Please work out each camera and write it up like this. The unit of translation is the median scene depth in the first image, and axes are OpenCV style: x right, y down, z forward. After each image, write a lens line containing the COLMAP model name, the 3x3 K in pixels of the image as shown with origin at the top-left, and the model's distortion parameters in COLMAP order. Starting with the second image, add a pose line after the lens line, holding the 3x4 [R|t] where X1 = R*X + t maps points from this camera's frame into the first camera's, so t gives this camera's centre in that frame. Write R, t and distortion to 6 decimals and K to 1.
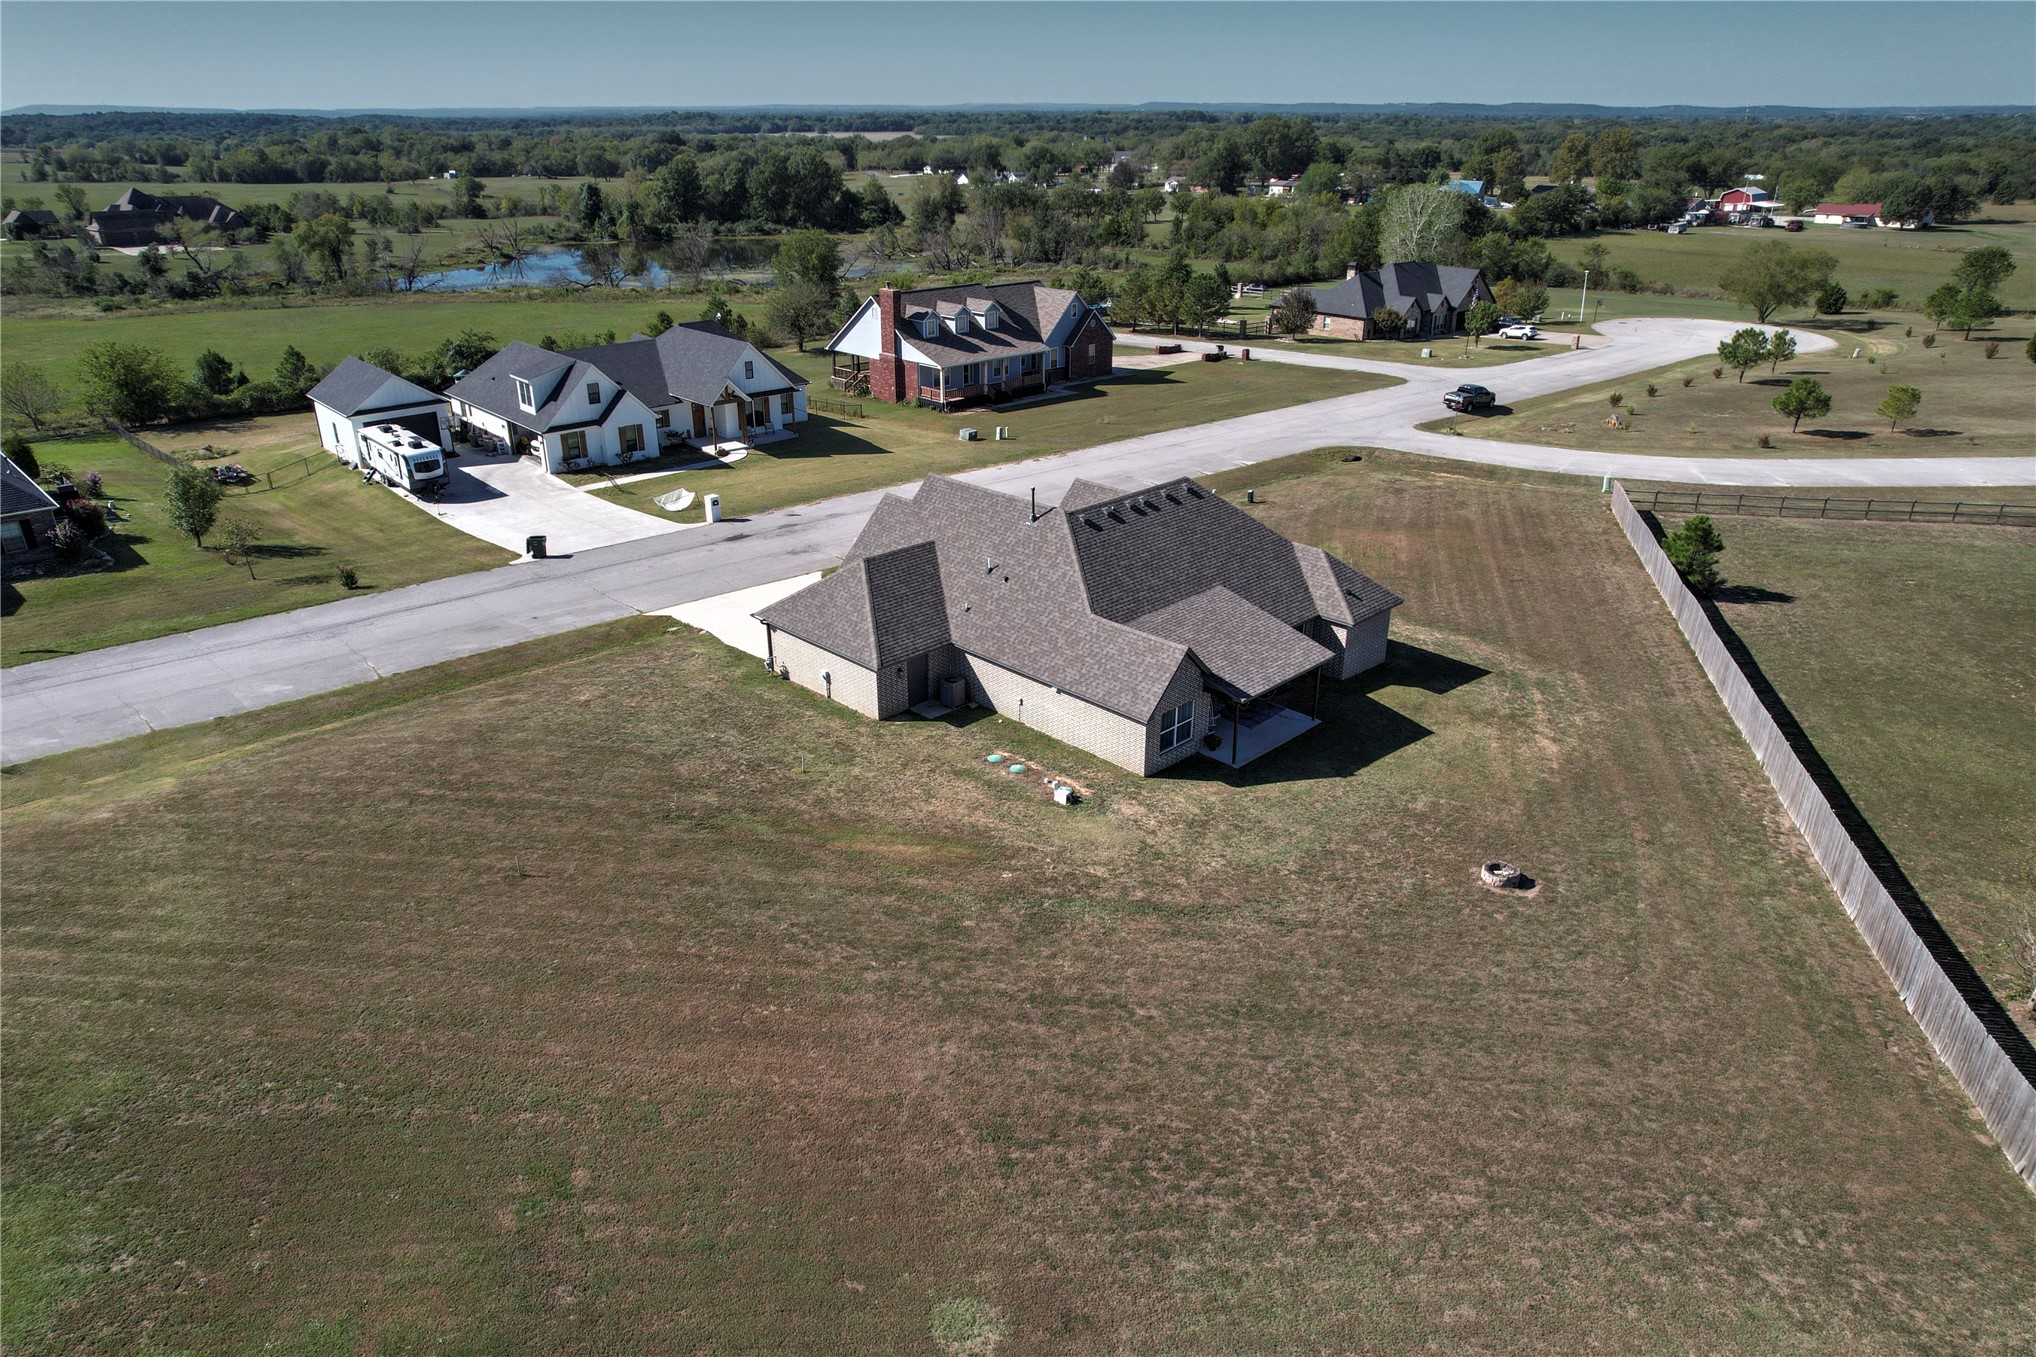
lens RADIAL K [[1297.8, 0, 1016.3], [0, 1297.8, 686.6], [0, 0, 1]] dist [-0.074682, 0.063928]
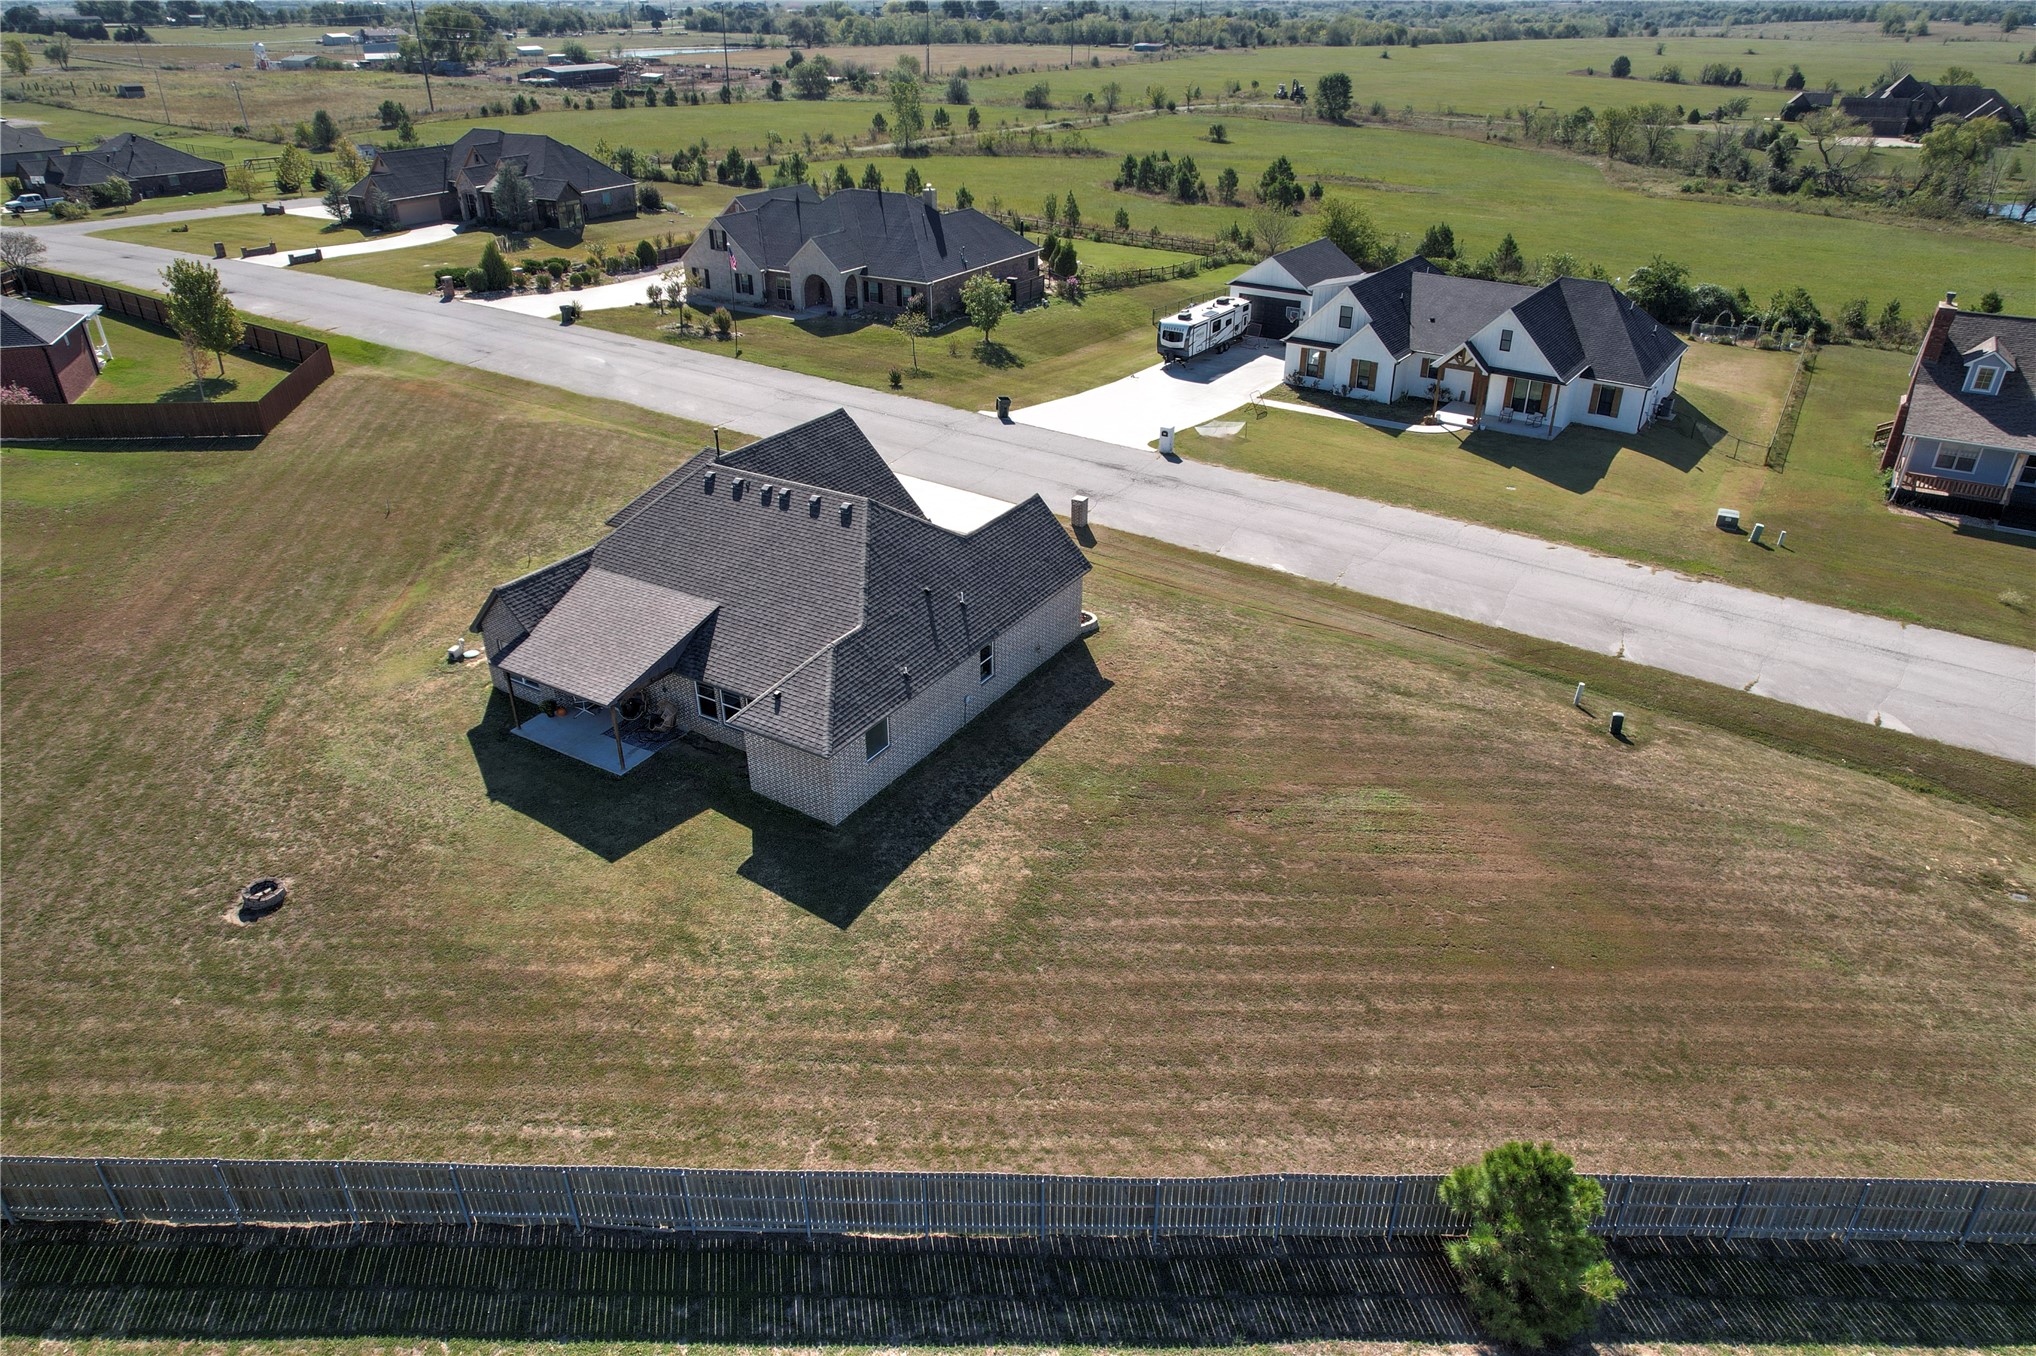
lens RADIAL K [[1297.8, 0, 1016.3], [0, 1297.8, 686.1], [0, 0, 1]] dist [-0.074682, 0.063928]
pose [[0.242023, 0.466227, -0.850915, 0.777274], [-0.397260, 0.847726, 0.351489, -0.332502], [0.885217, 0.252967, 0.390382, 0.686736]]
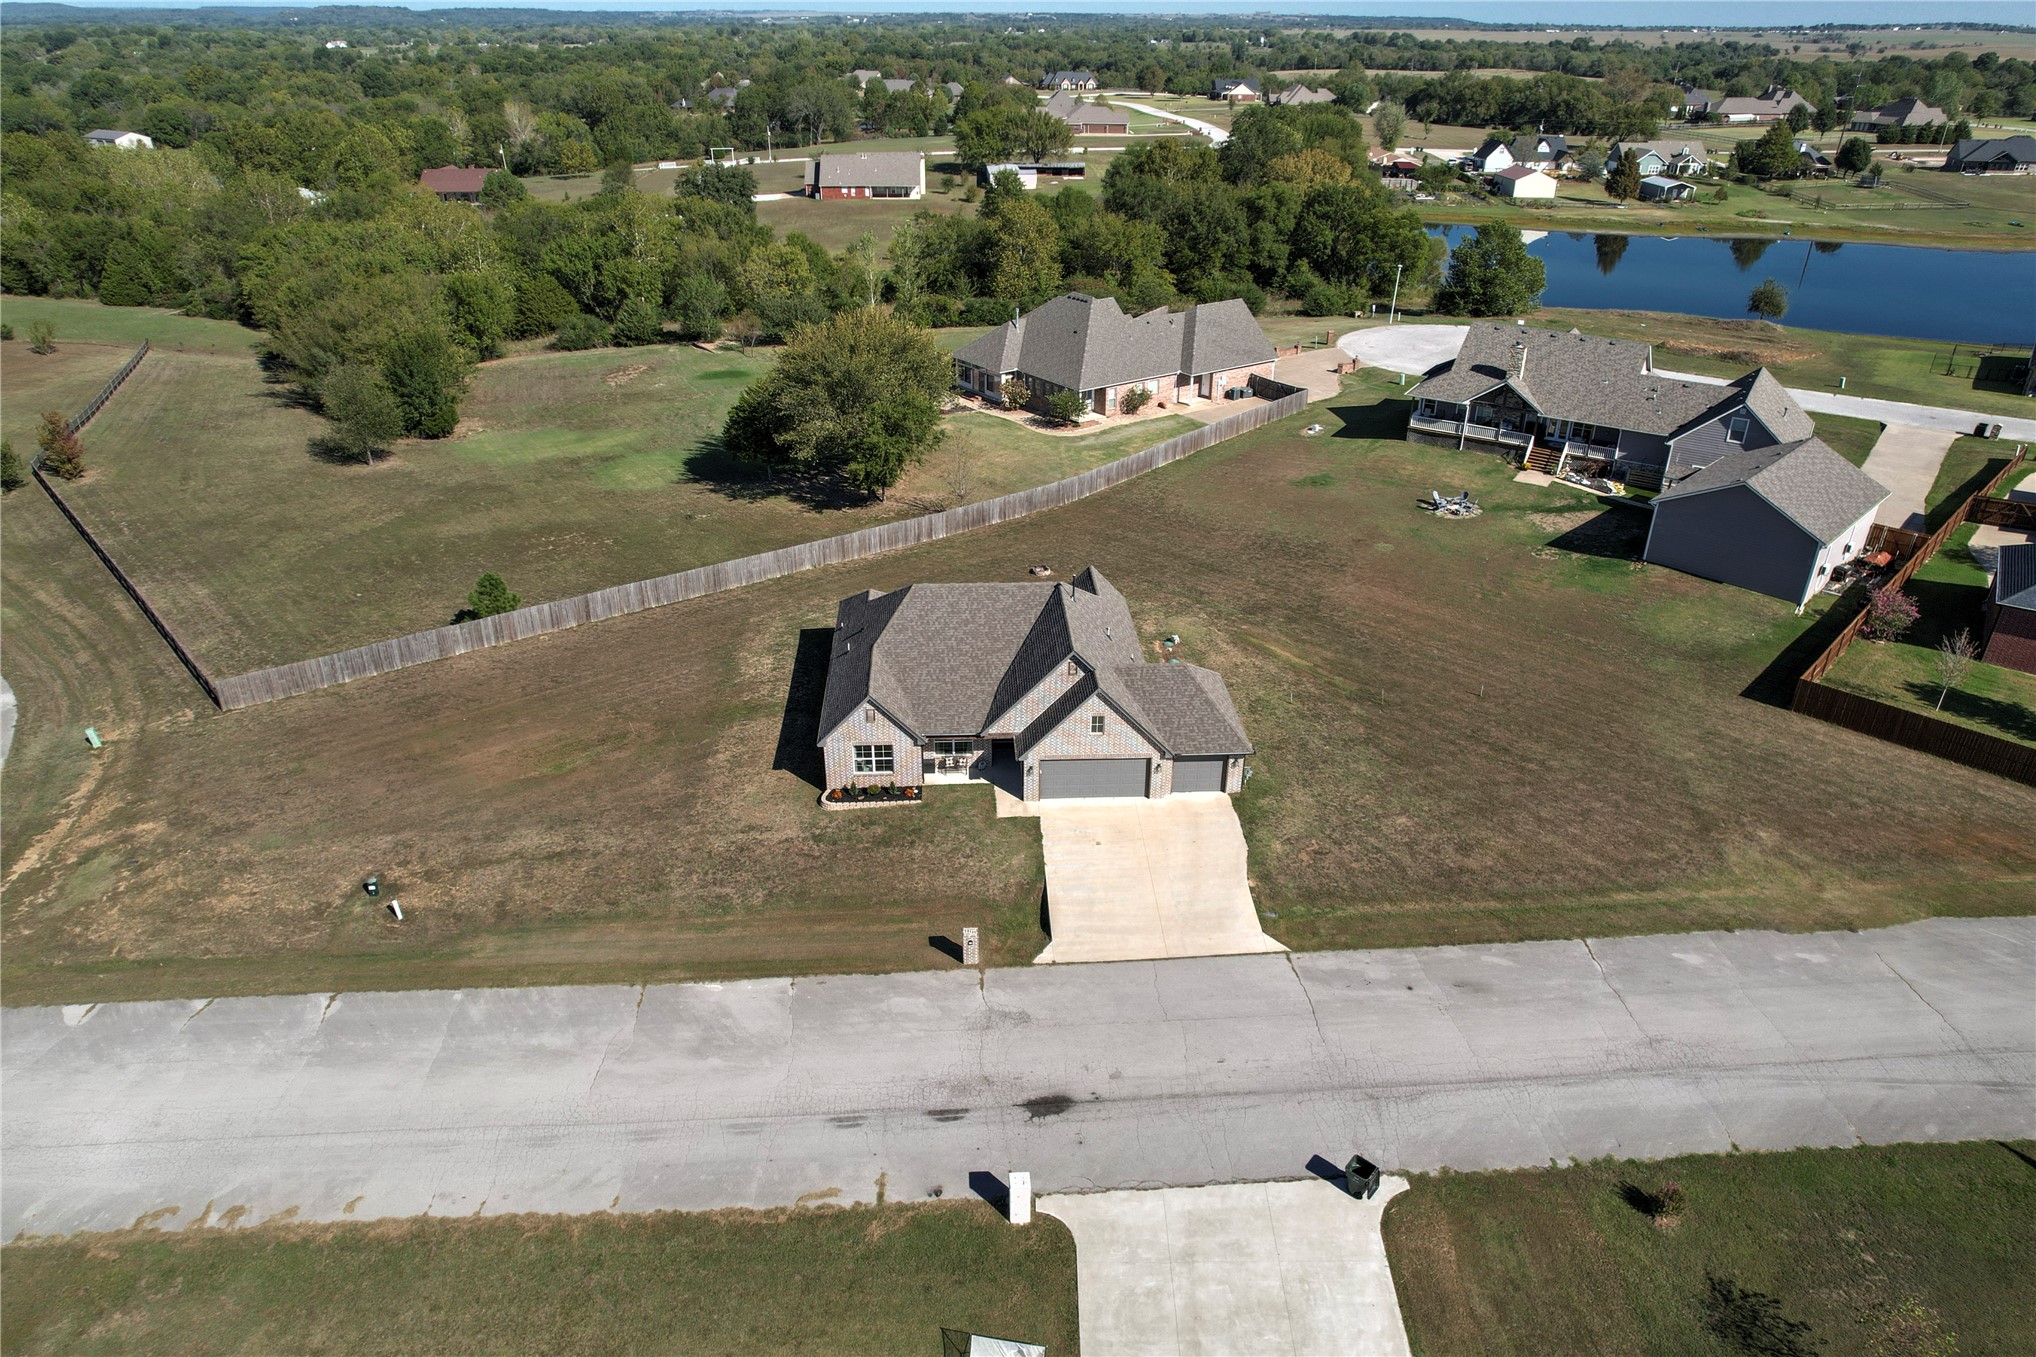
lens RADIAL K [[1297.8, 0, 1016.3], [0, 1297.8, 686.6], [0, 0, 1]] dist [-0.074682, 0.063928]
pose [[-0.748659, -0.311476, 0.585229, -0.577812], [0.267368, 0.665927, 0.696459, -0.783476], [-0.606650, 0.677882, -0.415274, 1.298336]]
